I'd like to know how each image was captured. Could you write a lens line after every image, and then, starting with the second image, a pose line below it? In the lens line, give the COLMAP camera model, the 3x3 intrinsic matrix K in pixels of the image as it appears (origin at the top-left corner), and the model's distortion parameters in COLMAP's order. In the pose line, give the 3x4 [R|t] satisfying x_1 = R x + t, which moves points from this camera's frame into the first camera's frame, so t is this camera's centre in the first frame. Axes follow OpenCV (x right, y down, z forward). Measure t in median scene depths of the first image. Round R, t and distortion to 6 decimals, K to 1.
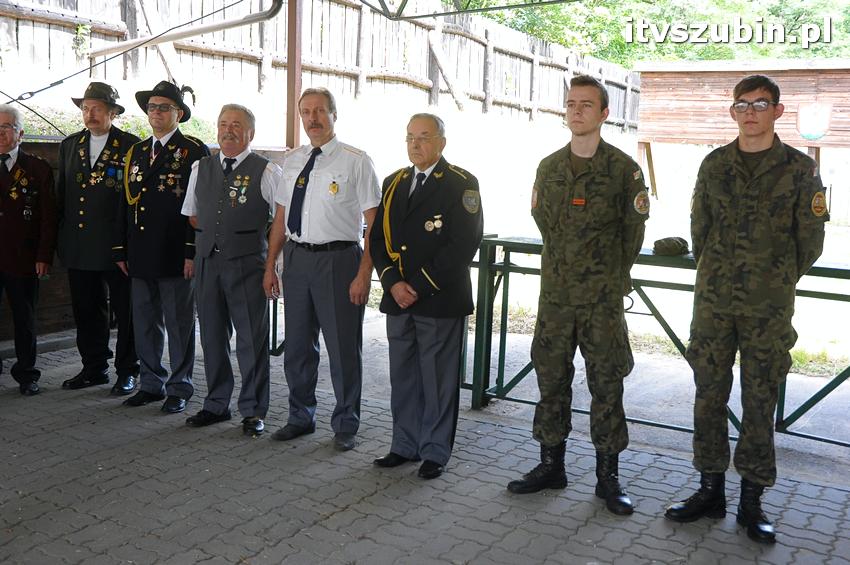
lens RADIAL K [[901.9, 0, 425.8], [0, 901.9, 284.6], [0, 0, 1]] dist [0.011537, 0.000000]
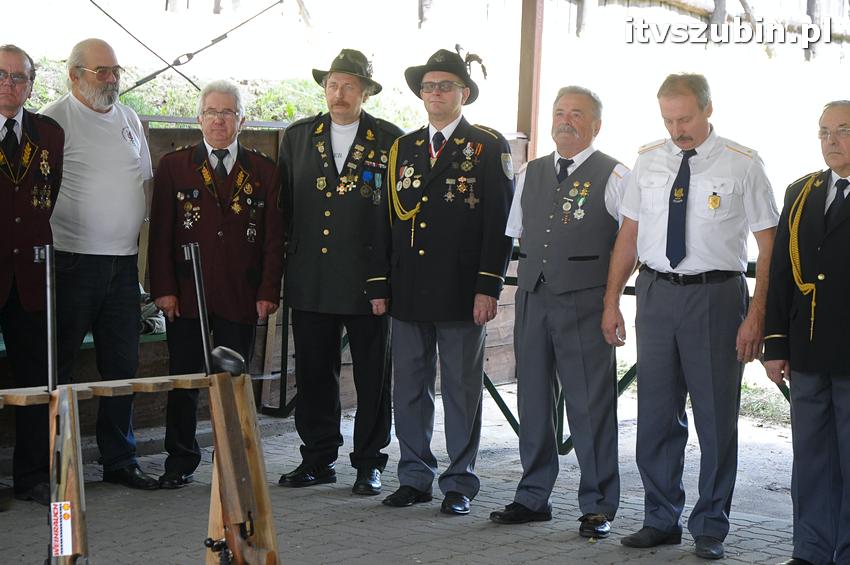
lens RADIAL K [[2319.6, 0, 421.4], [0, 2319.6, 278.5], [0, 0, 1]] dist [0.394618, 0.000000]
pose [[0.998799, 0.007749, -0.048377, -0.219037], [-0.011346, 0.997155, -0.074514, 0.092381], [0.047662, 0.074973, 0.996046, -0.818555]]
